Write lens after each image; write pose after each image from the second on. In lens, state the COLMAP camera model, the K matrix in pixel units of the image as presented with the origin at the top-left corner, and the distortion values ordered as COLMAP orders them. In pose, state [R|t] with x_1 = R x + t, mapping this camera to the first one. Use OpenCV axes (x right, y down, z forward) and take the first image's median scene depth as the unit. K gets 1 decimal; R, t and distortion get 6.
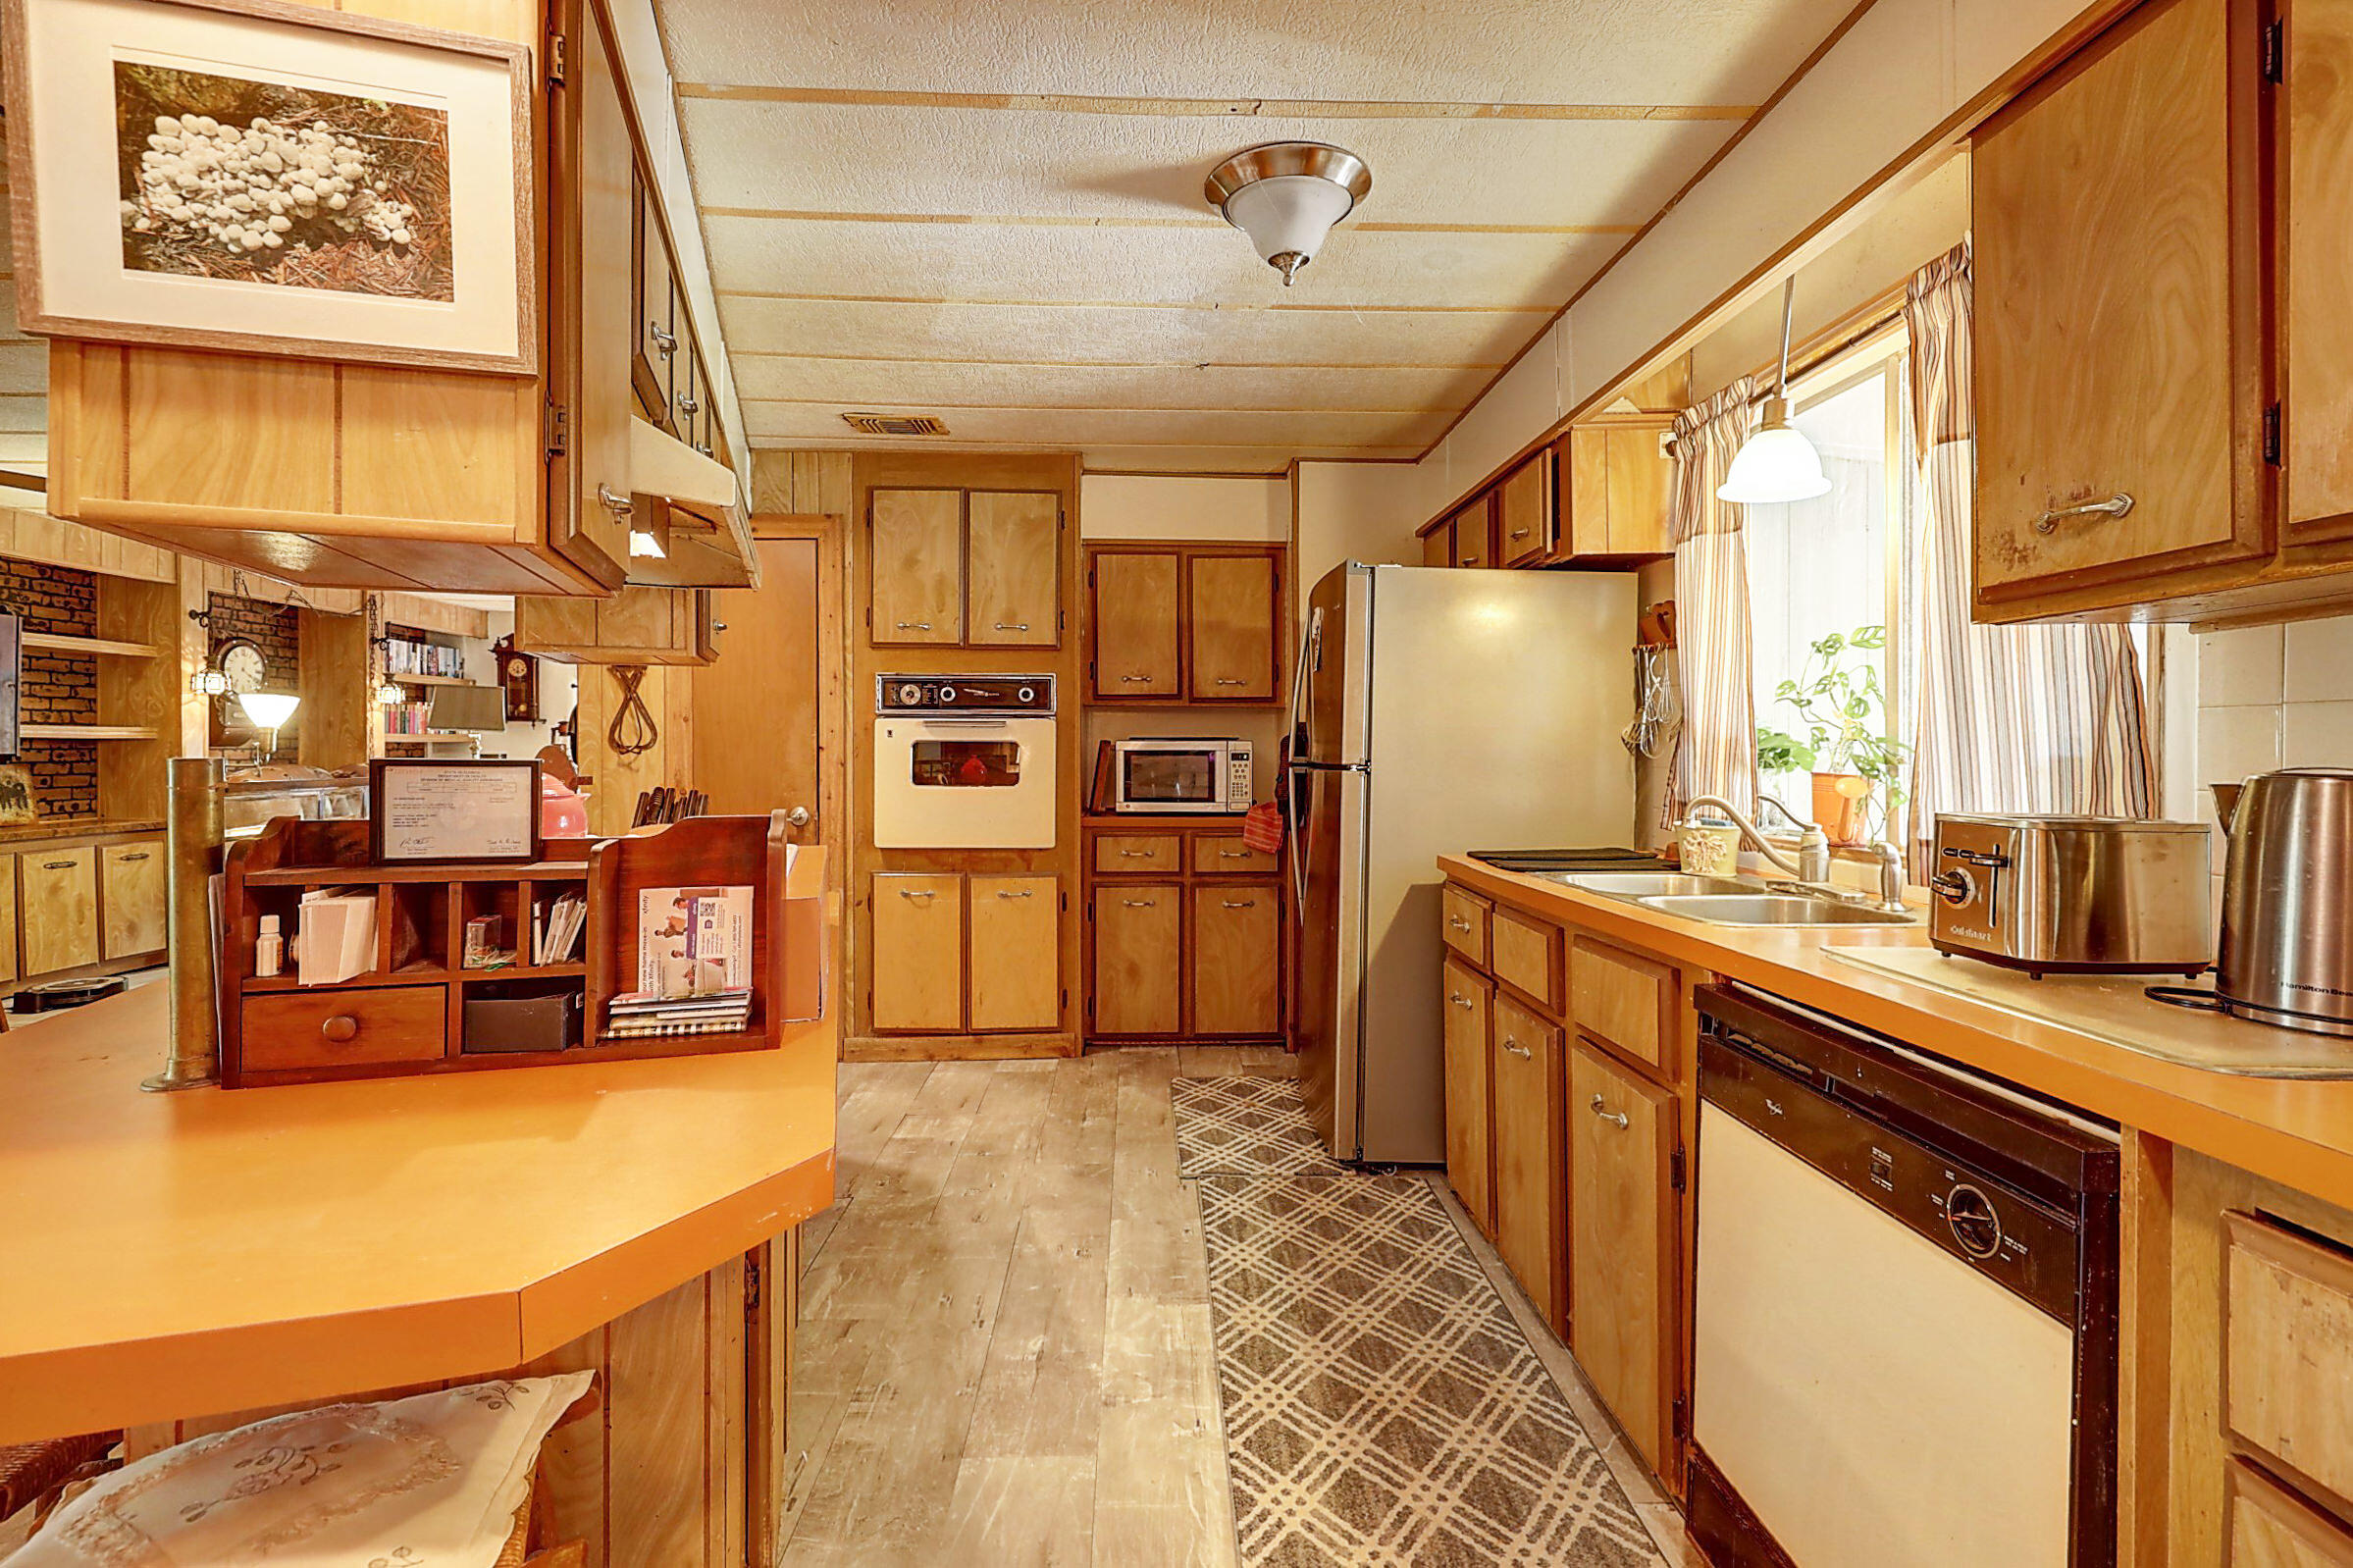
lens RADIAL K [[1064.8, 0, 1177.6], [0, 1064.8, 746.0], [0, 0, 1]] dist [0.002121, -0.000634]
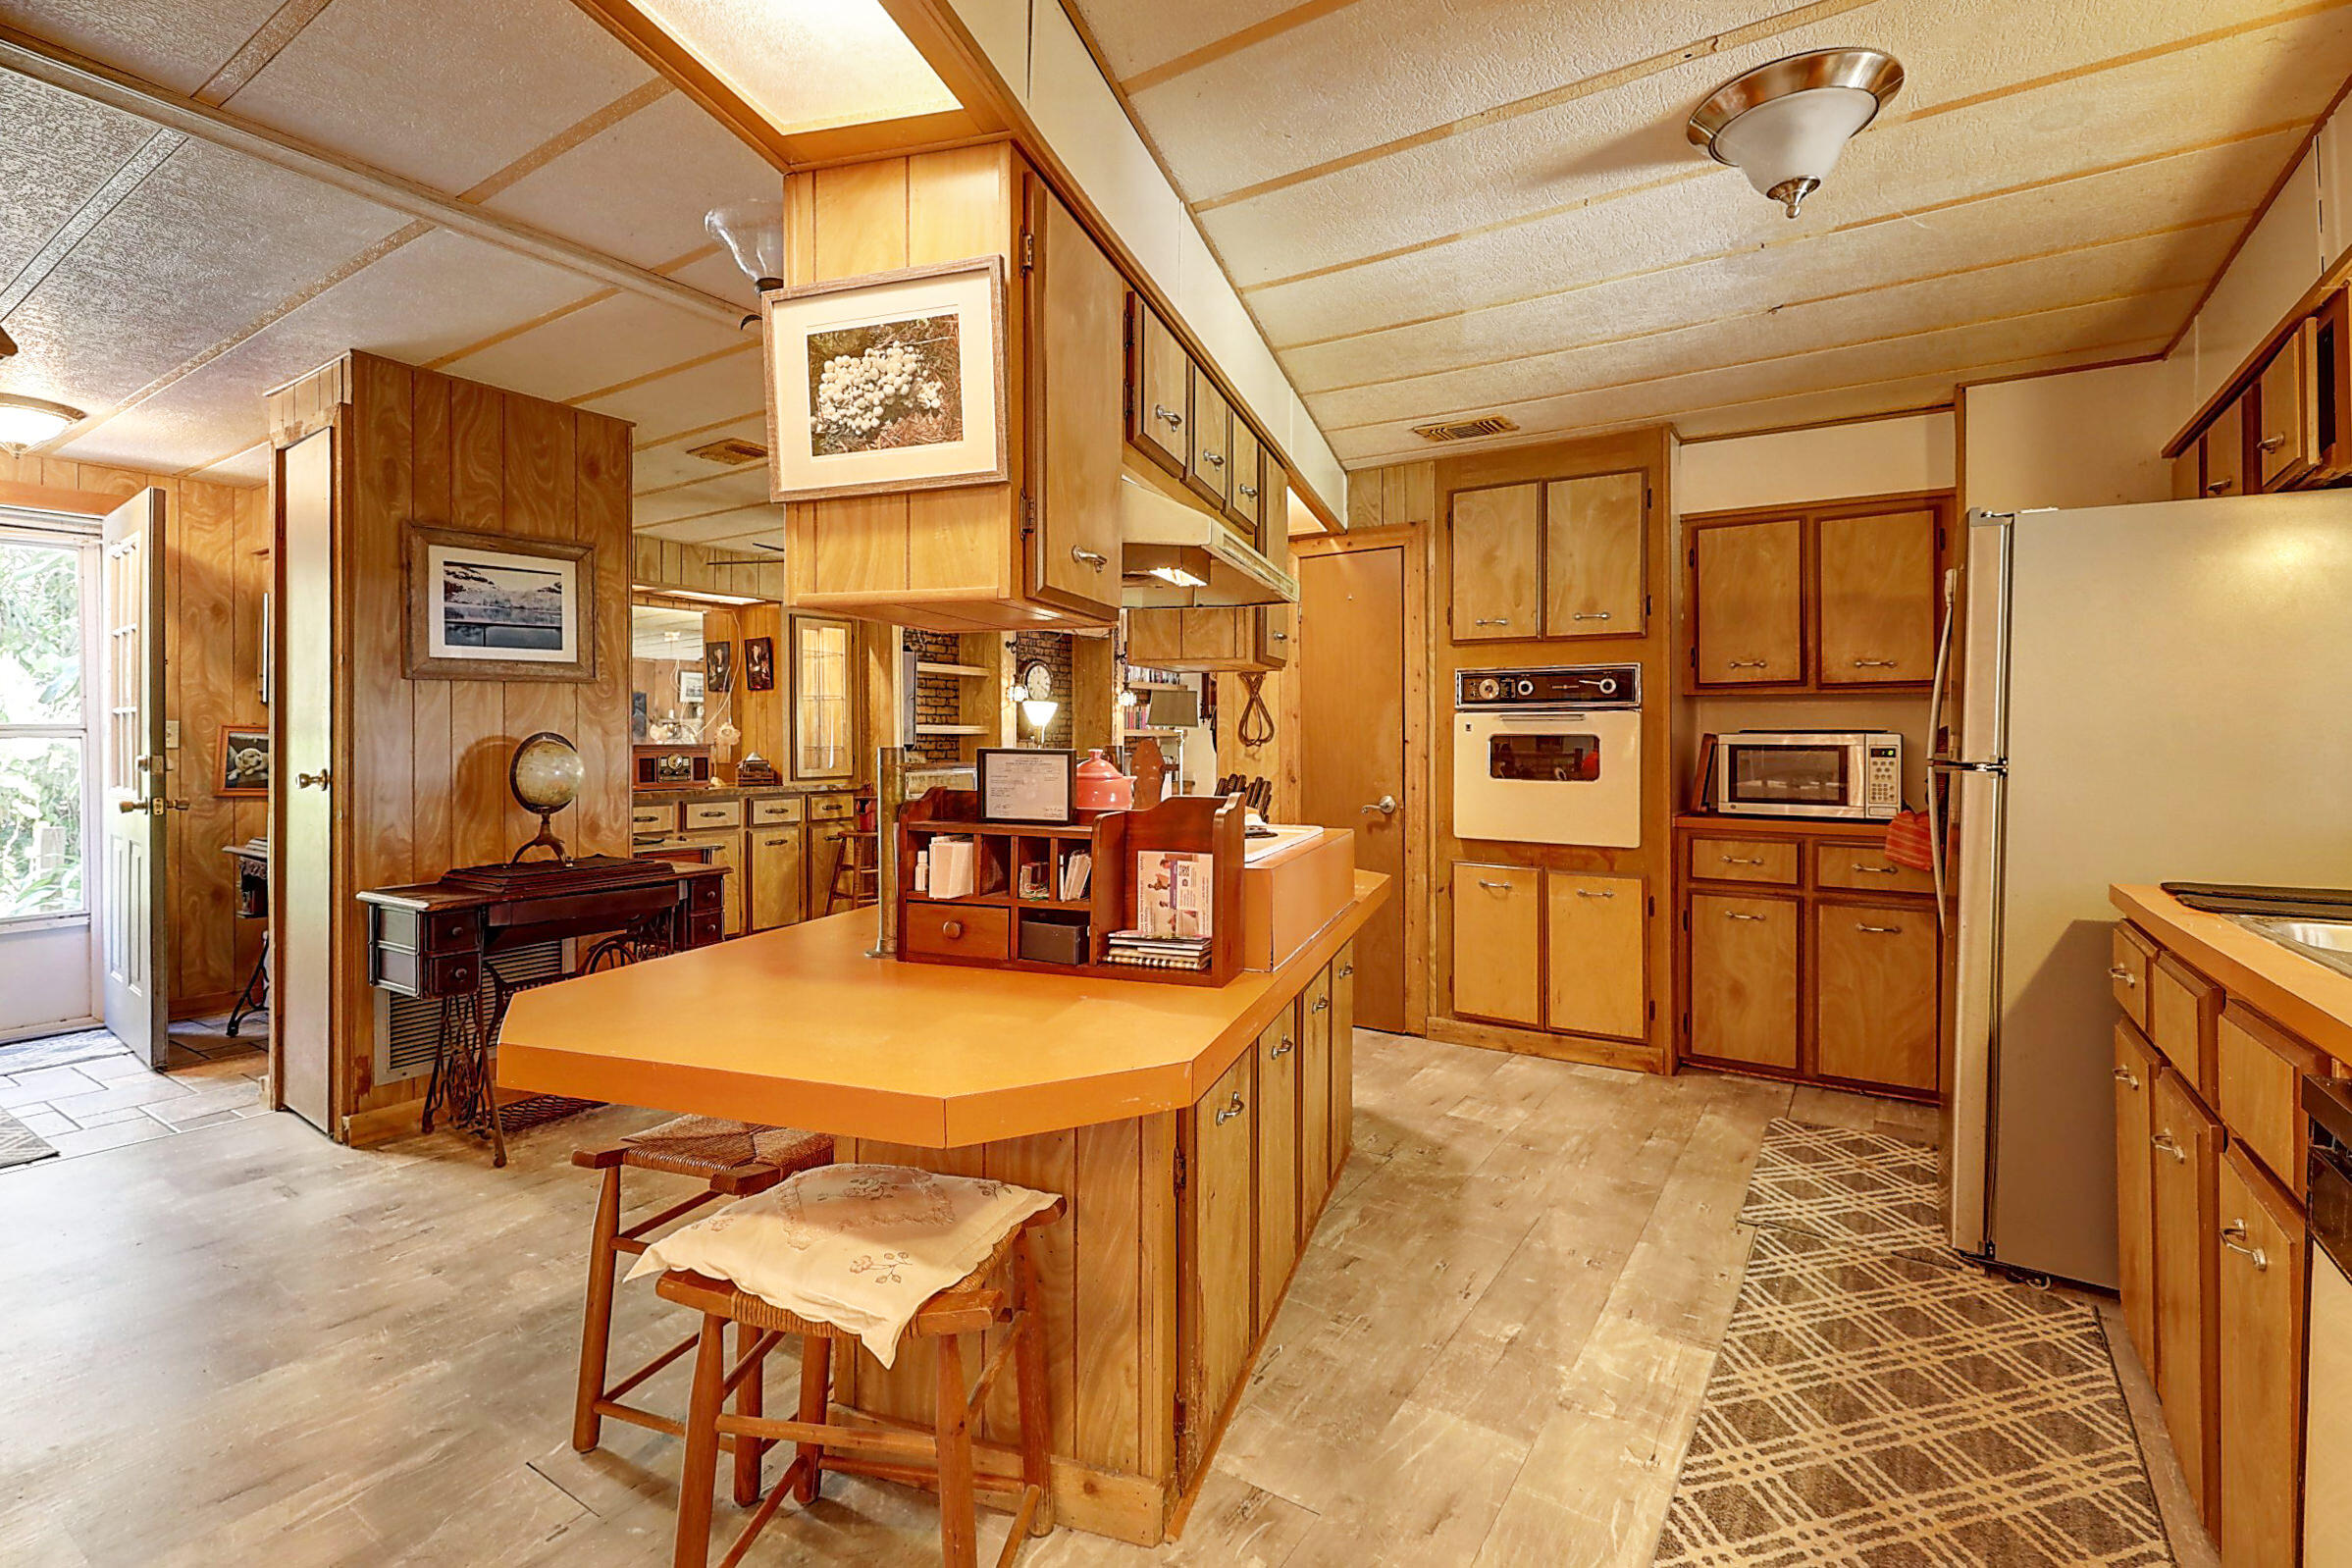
lens RADIAL K [[1074.9, 0, 1176.5], [0, 1074.9, 737.6], [0, 0, 1]] dist [0.001447, -0.000670]
pose [[0.810931, -0.000164, -0.585142, 0.109741], [-0.000839, 0.999999, -0.001443, -0.000252], [0.585141, 0.001661, 0.810930, -0.009568]]
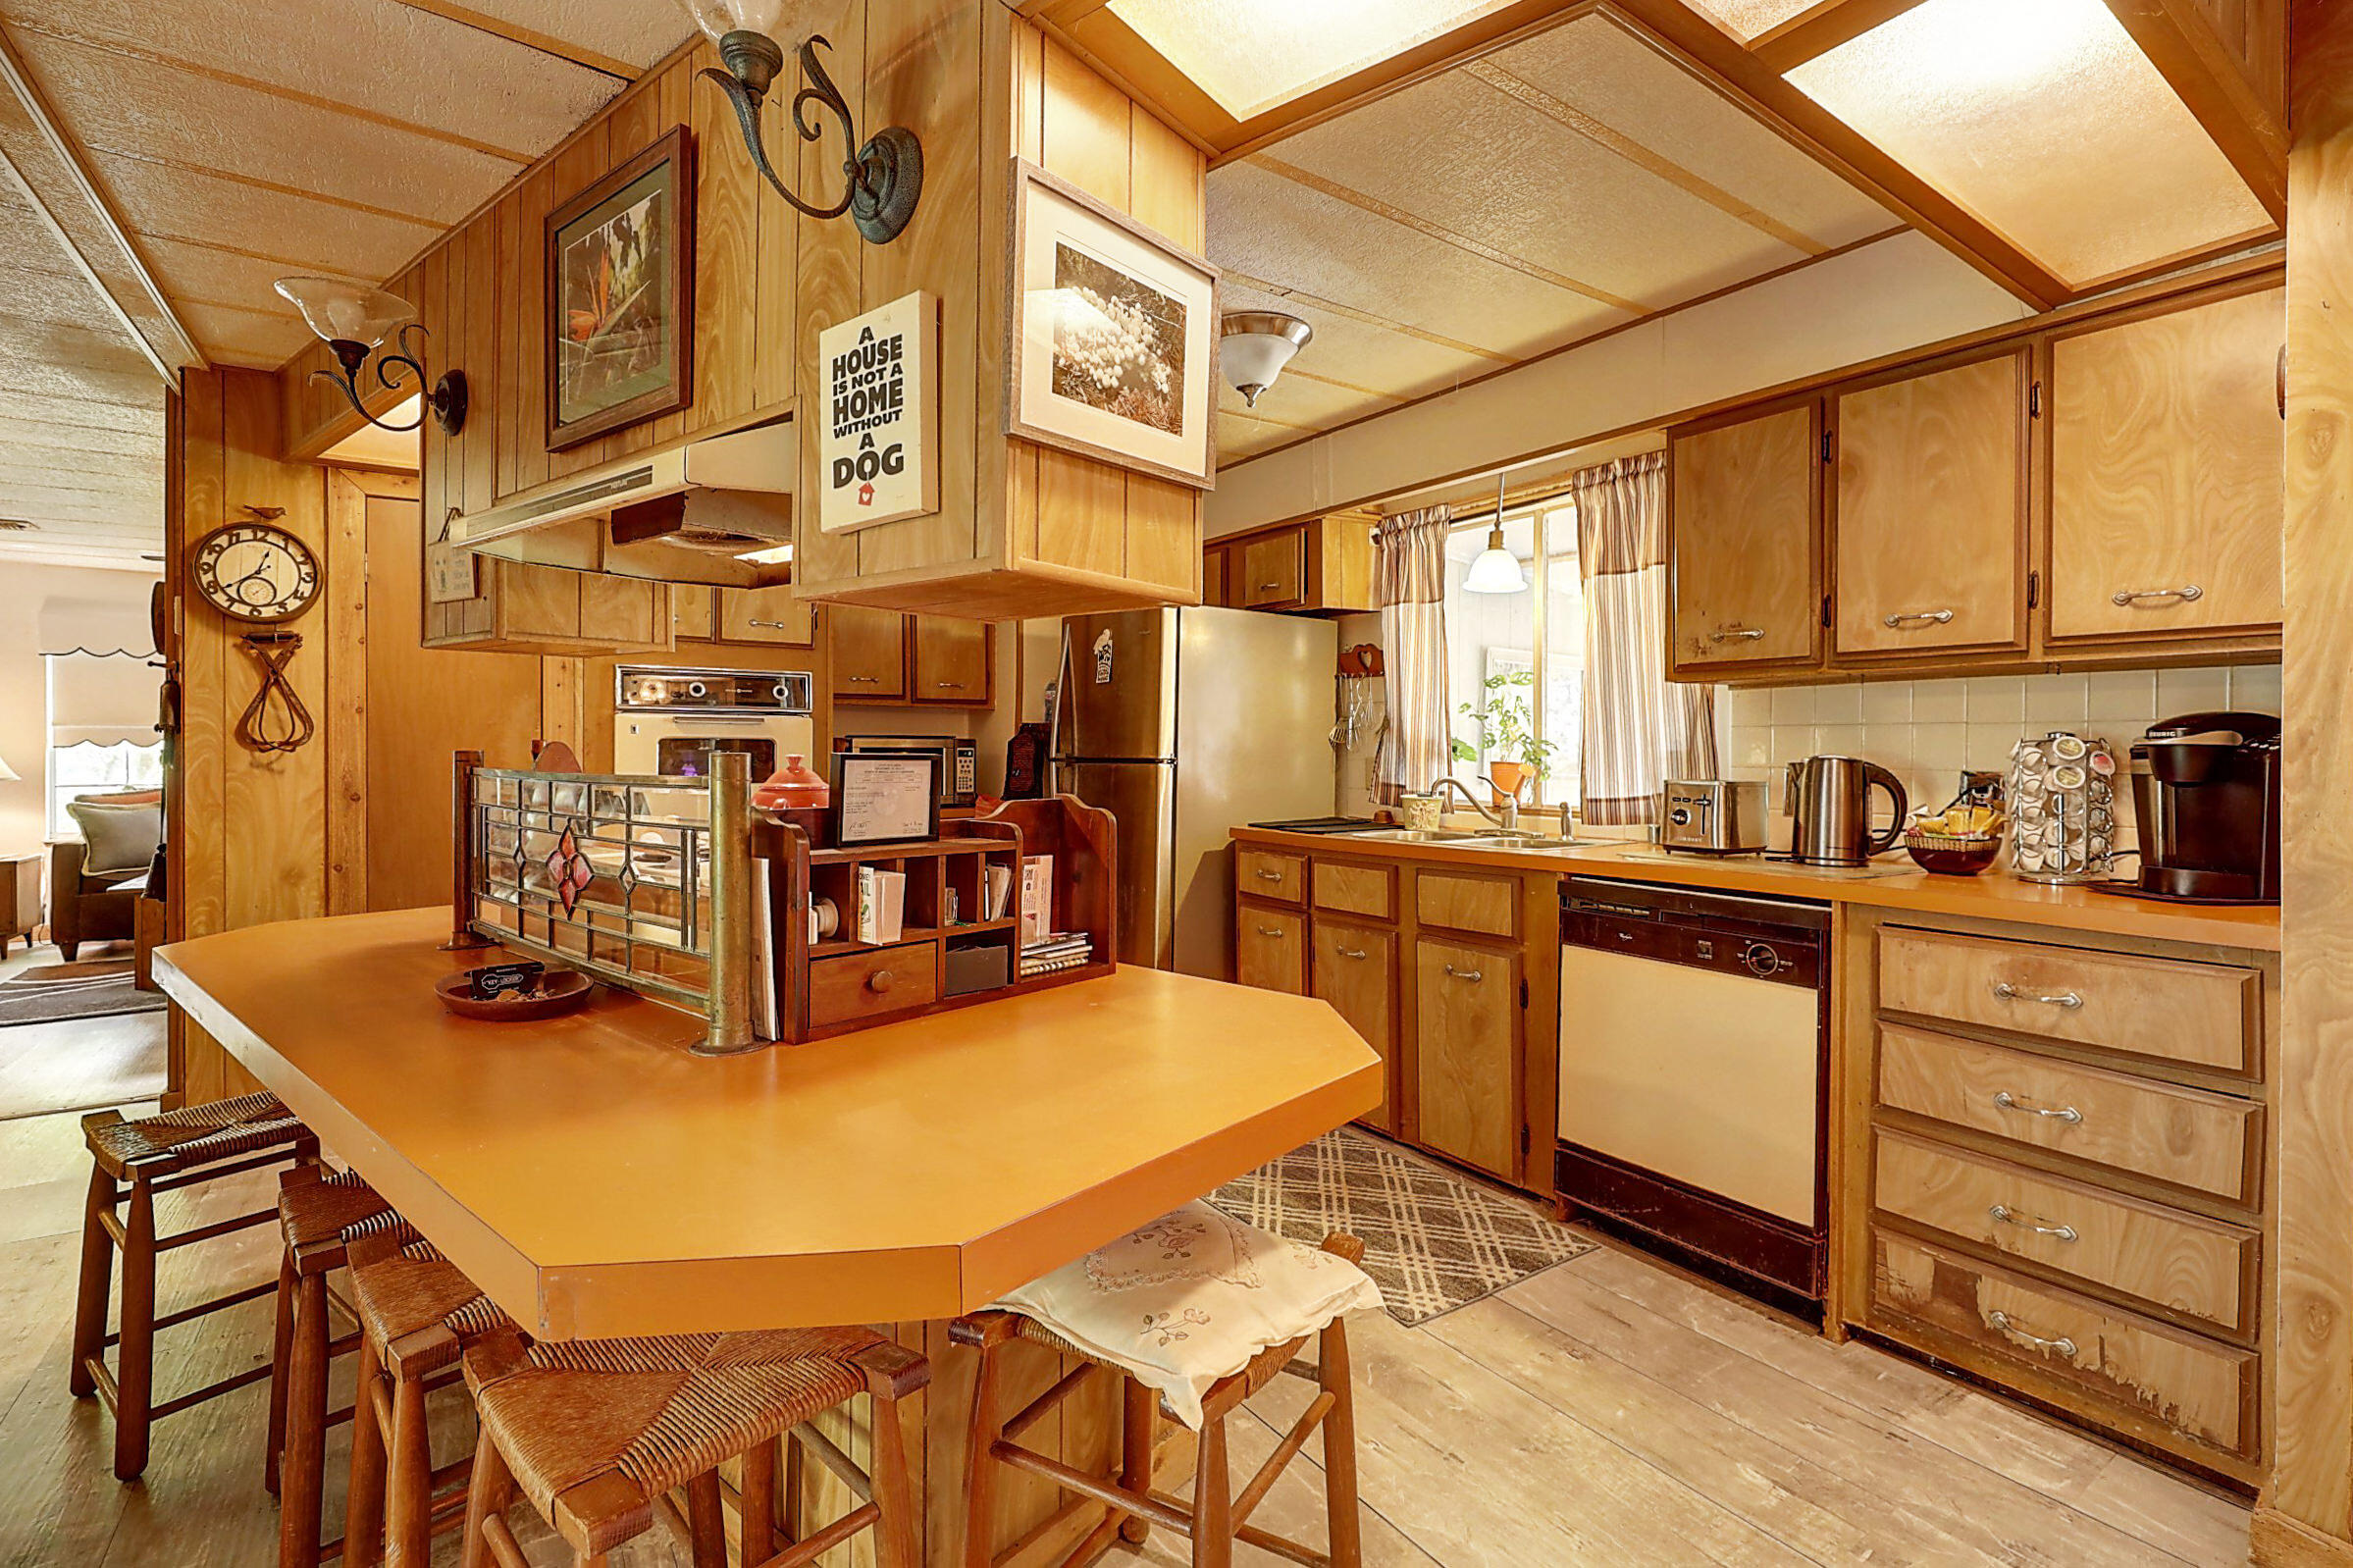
lens RADIAL K [[1063.0, 0, 1186.3], [0, 1063.0, 746.8], [0, 0, 1]] dist [0.001710, 0.000431]
pose [[0.842707, 0.001064, 0.538371, -0.364351], [-0.002490, 0.999995, 0.001921, 0.000432], [-0.538367, -0.002959, 0.842705, -0.055154]]
